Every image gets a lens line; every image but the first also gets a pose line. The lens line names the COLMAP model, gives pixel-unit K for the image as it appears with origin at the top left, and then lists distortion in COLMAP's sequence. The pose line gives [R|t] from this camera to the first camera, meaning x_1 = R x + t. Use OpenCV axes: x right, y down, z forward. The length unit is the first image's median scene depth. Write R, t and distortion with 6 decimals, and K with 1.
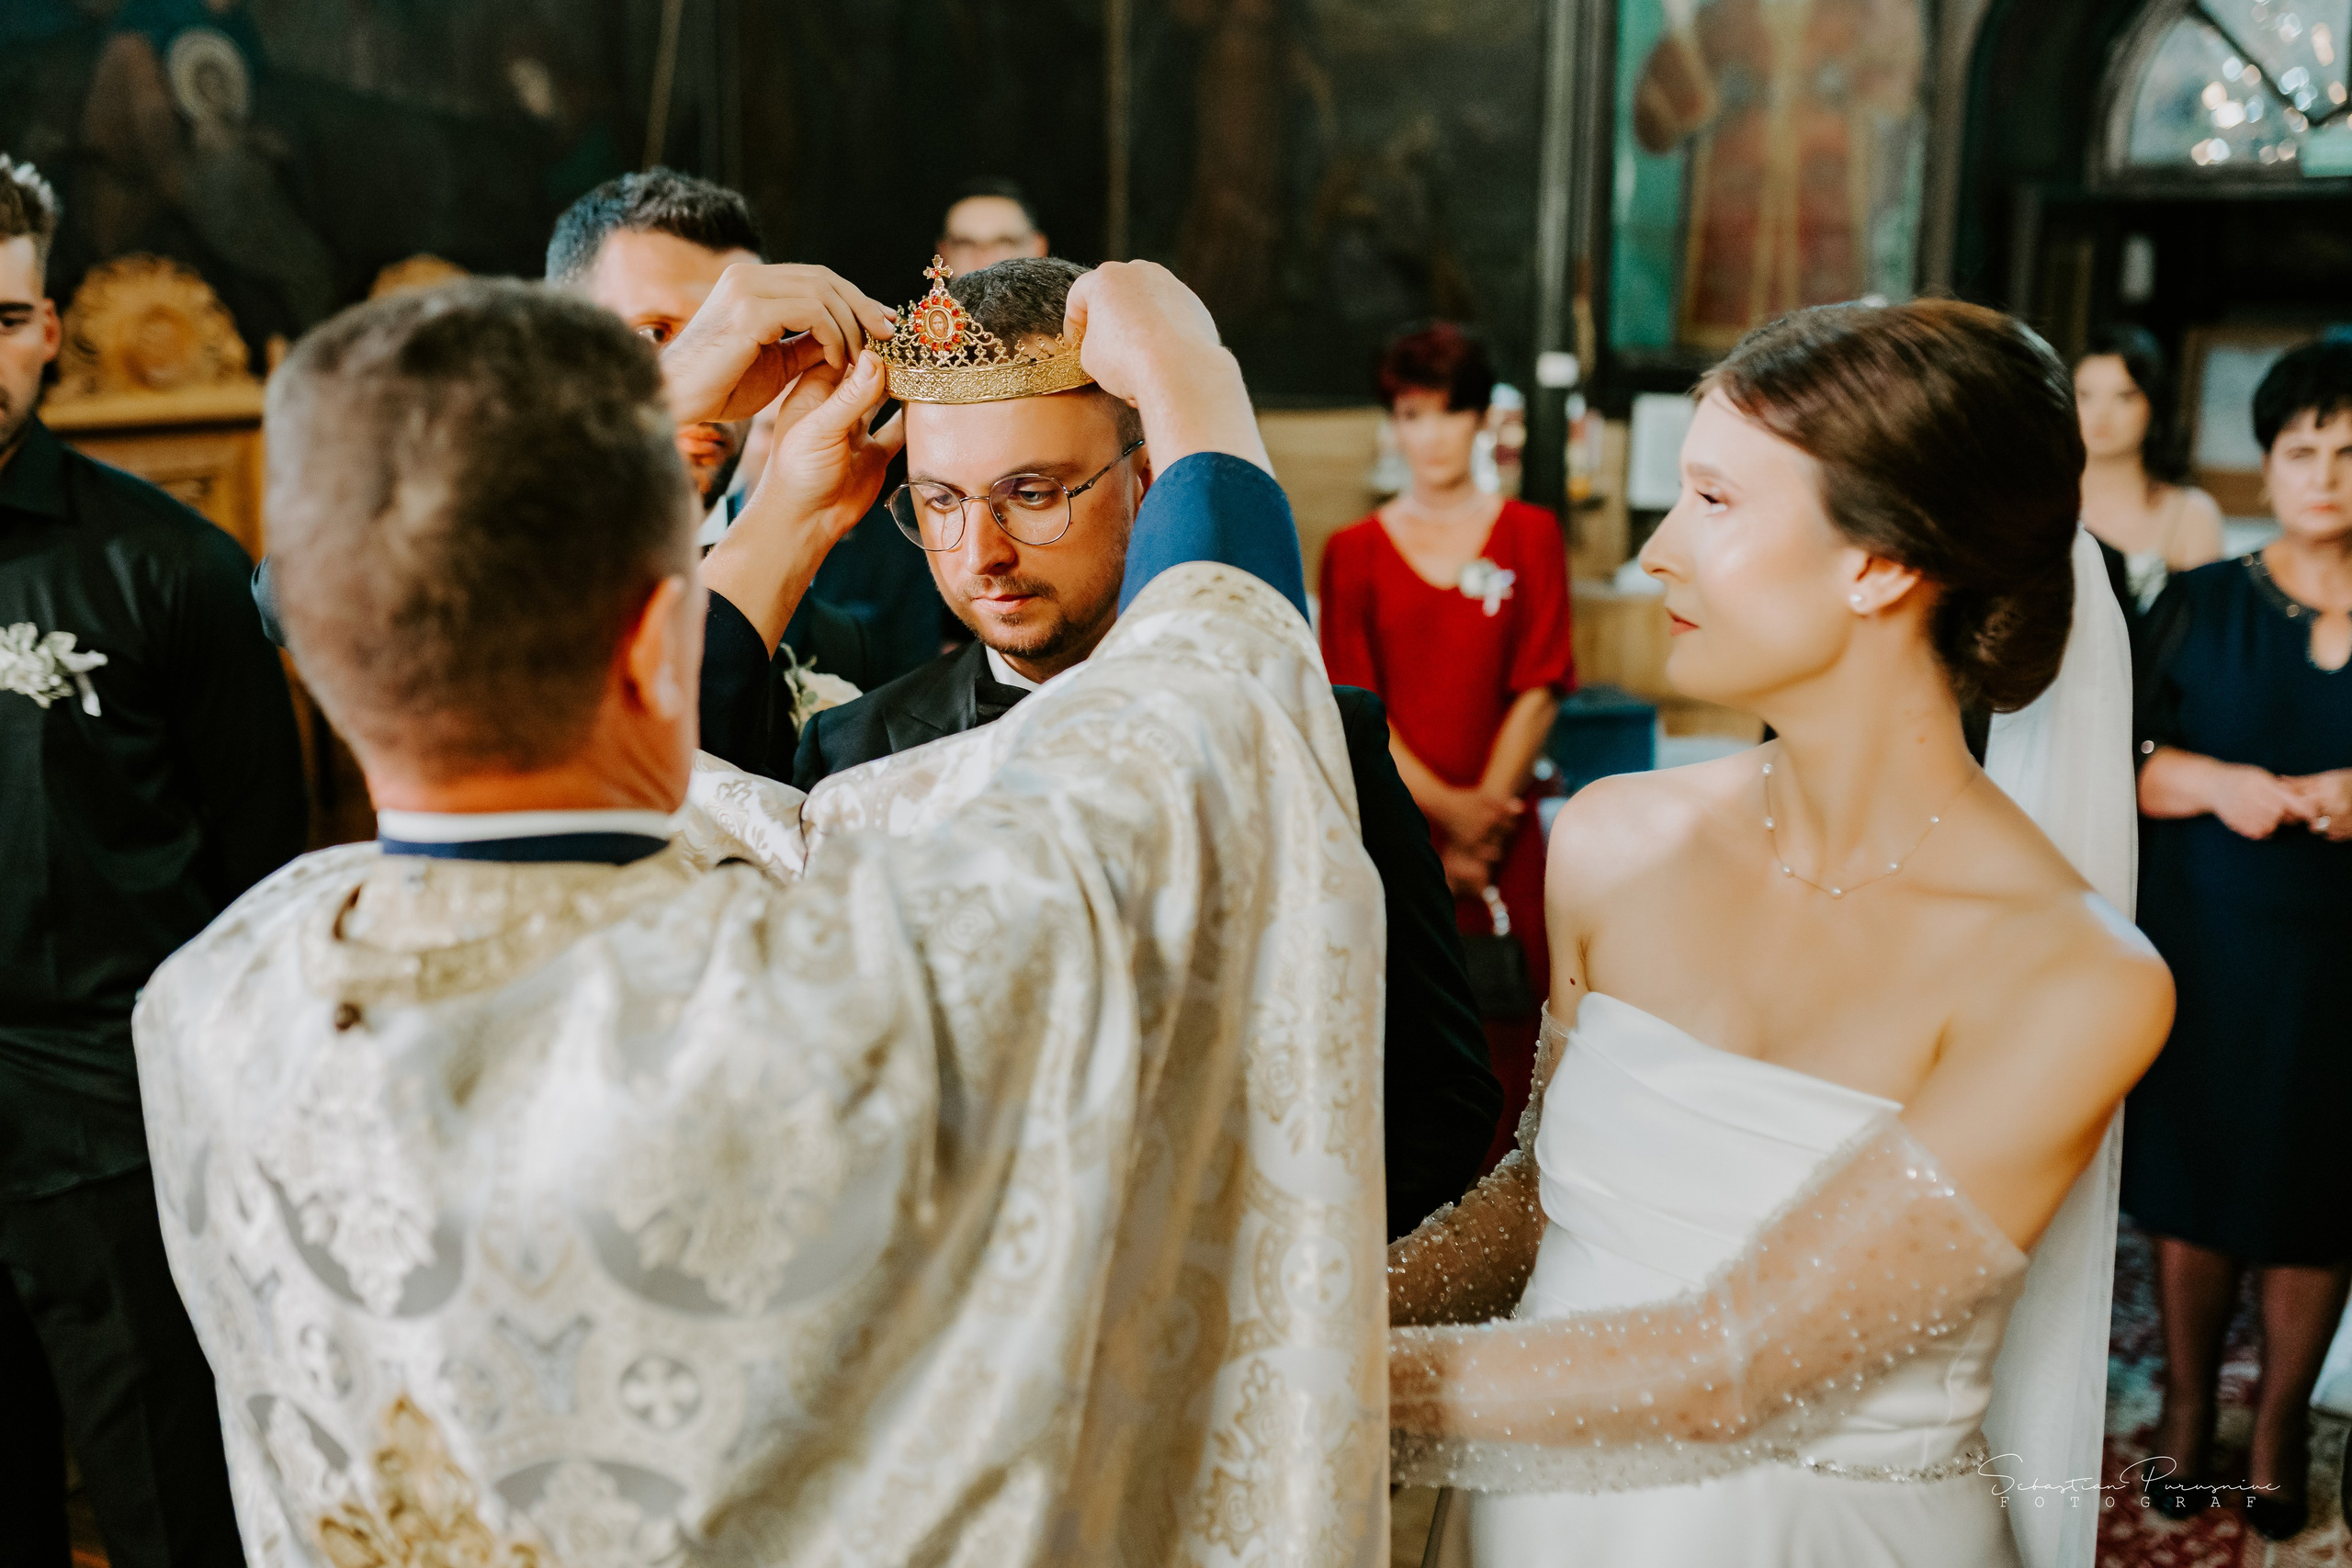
lens RADIAL K [[2399.3, 0, 1170.0], [0, 2399.3, 770.2], [0, 0, 1]] dist [-0.005304, 0.000000]
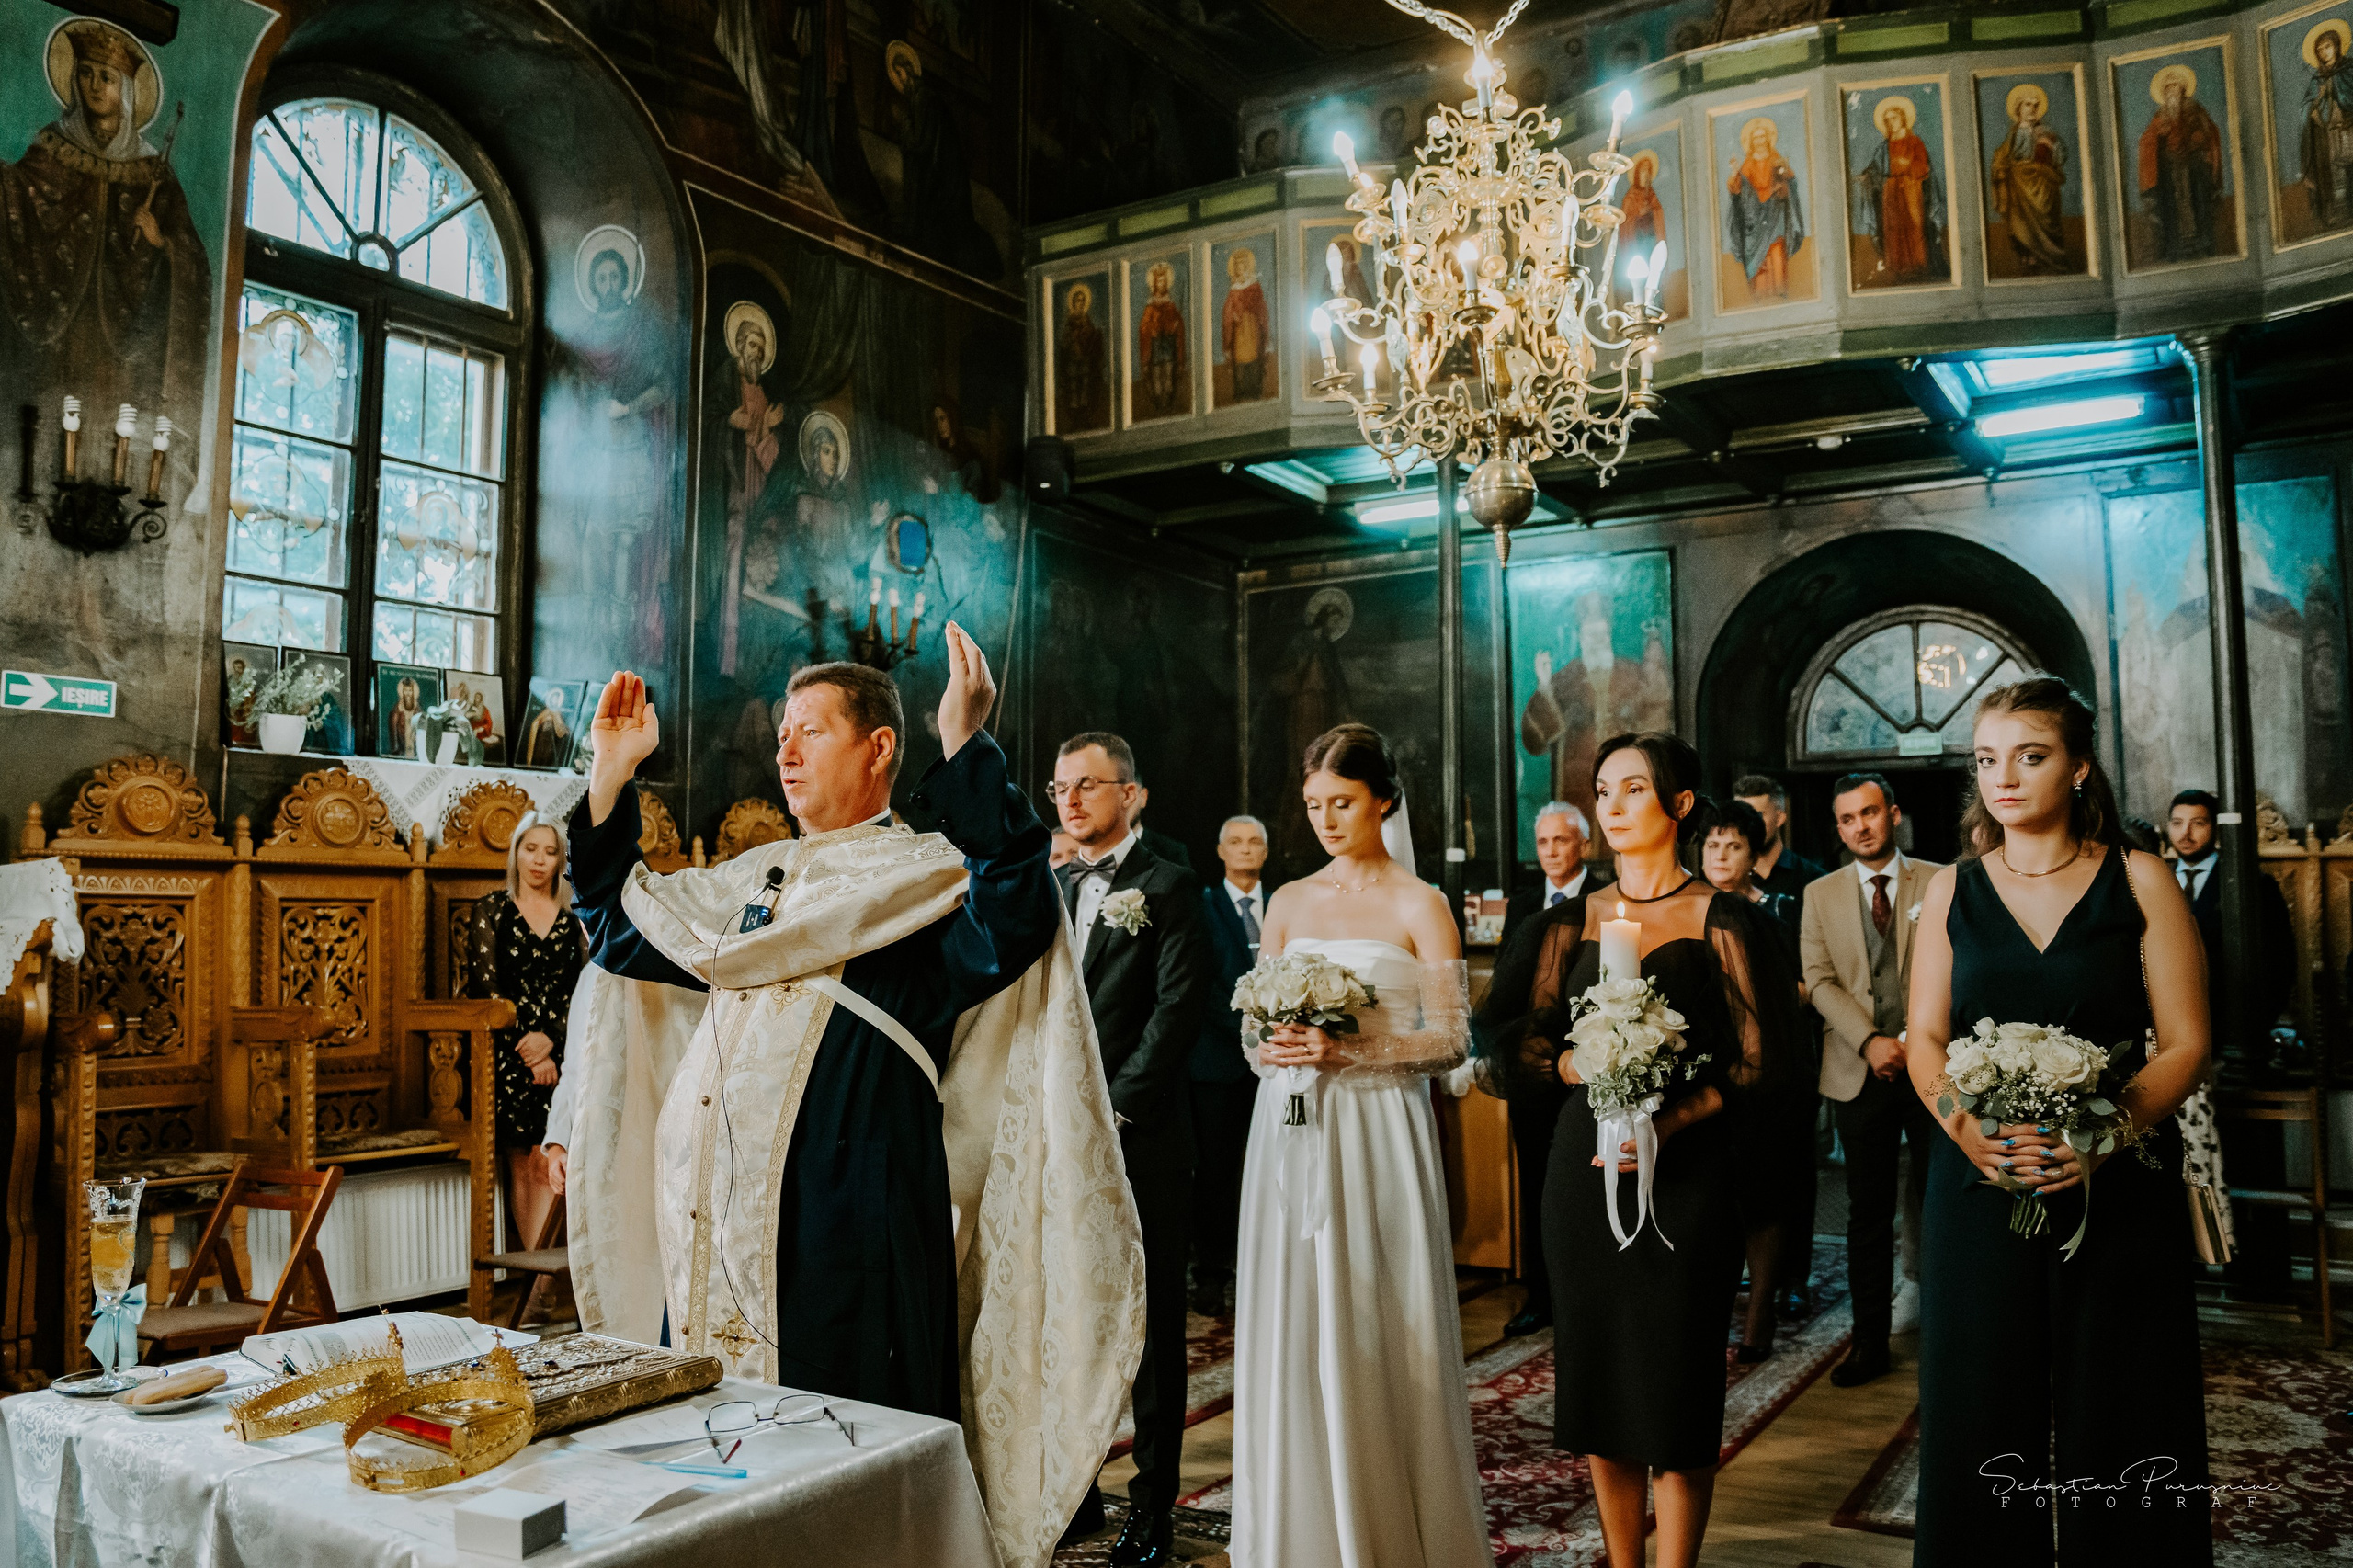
lens RADIAL K [[1770.0, 0, 1149.4], [0, 1770.0, 777.1], [0, 0, 1]] dist [-0.125558, 0.060990]
pose [[0.994285, -0.019529, -0.104960, 0.072526], [-0.009617, 0.962748, -0.270230, 0.168732], [0.106327, 0.269695, 0.957058, -0.414950]]
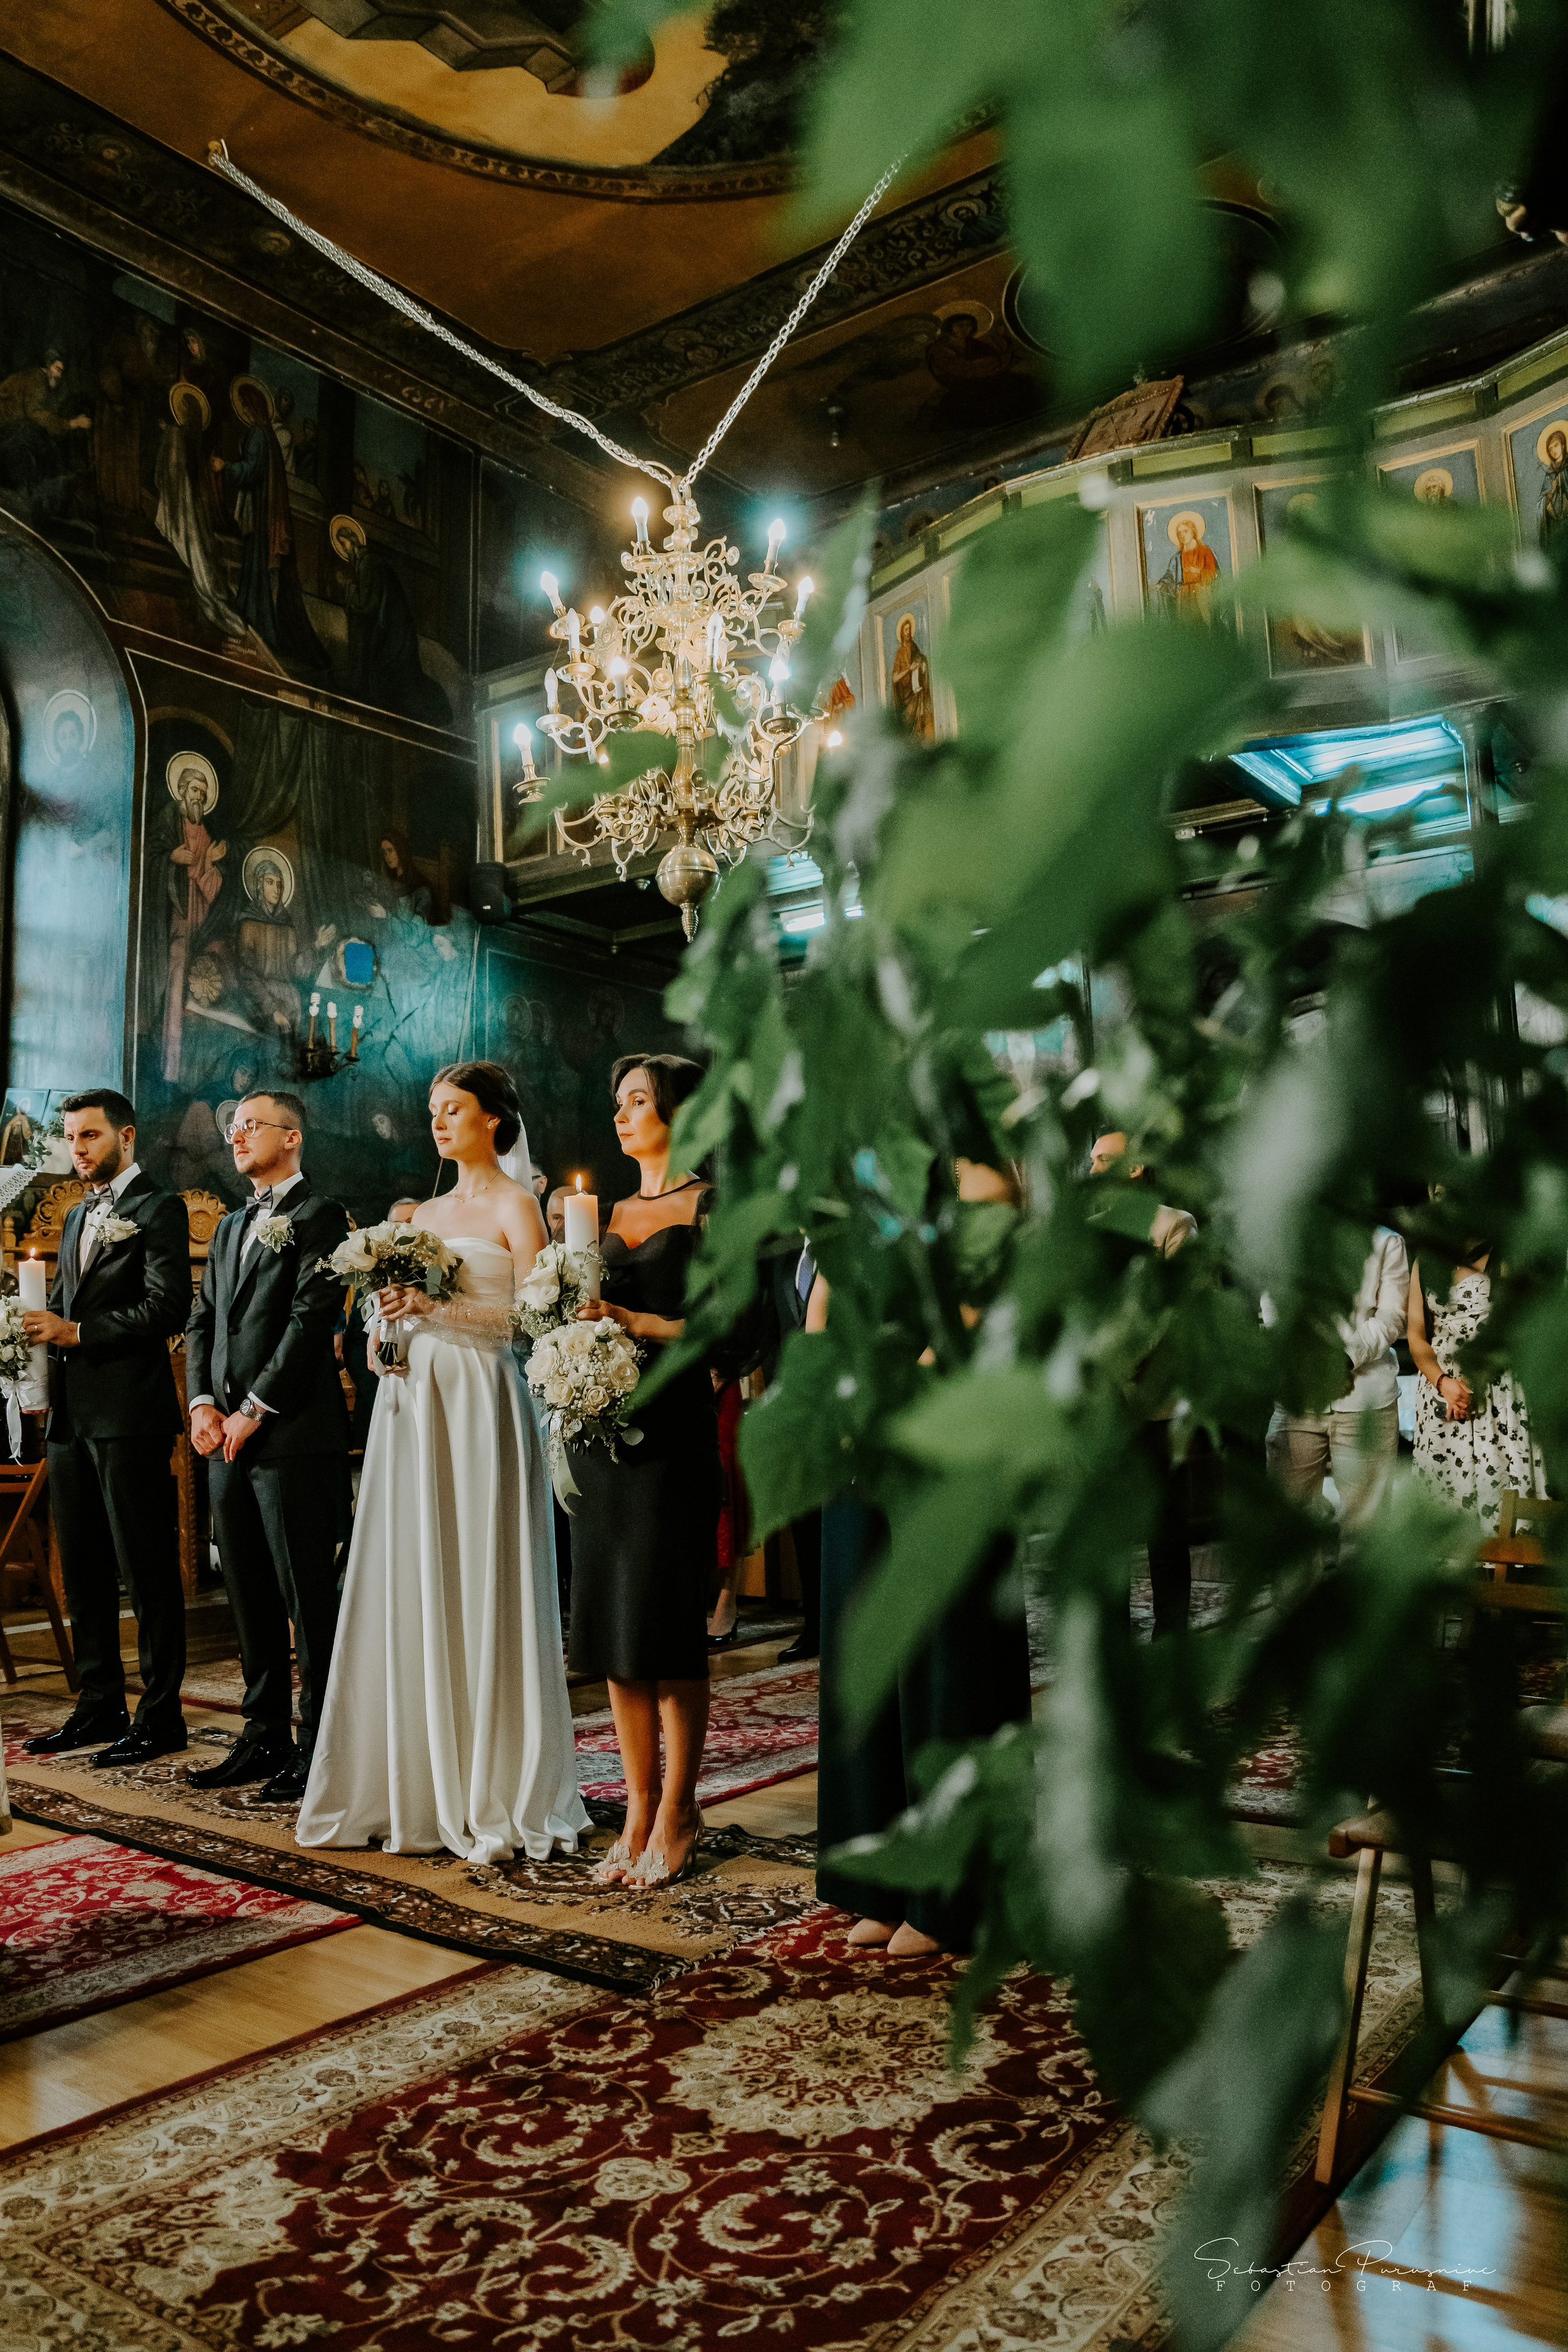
lens RADIAL K [[1769.3, 0, 808.1], [0, 1769.3, 1183.9], [0, 0, 1]] dist [-0.125558, 0.060990]
pose [[0.985429, -0.046264, -0.163673, 0.417896], [-0.004479, 0.954905, -0.296879, 0.269120], [0.170027, 0.293286, 0.940784, -0.483702]]
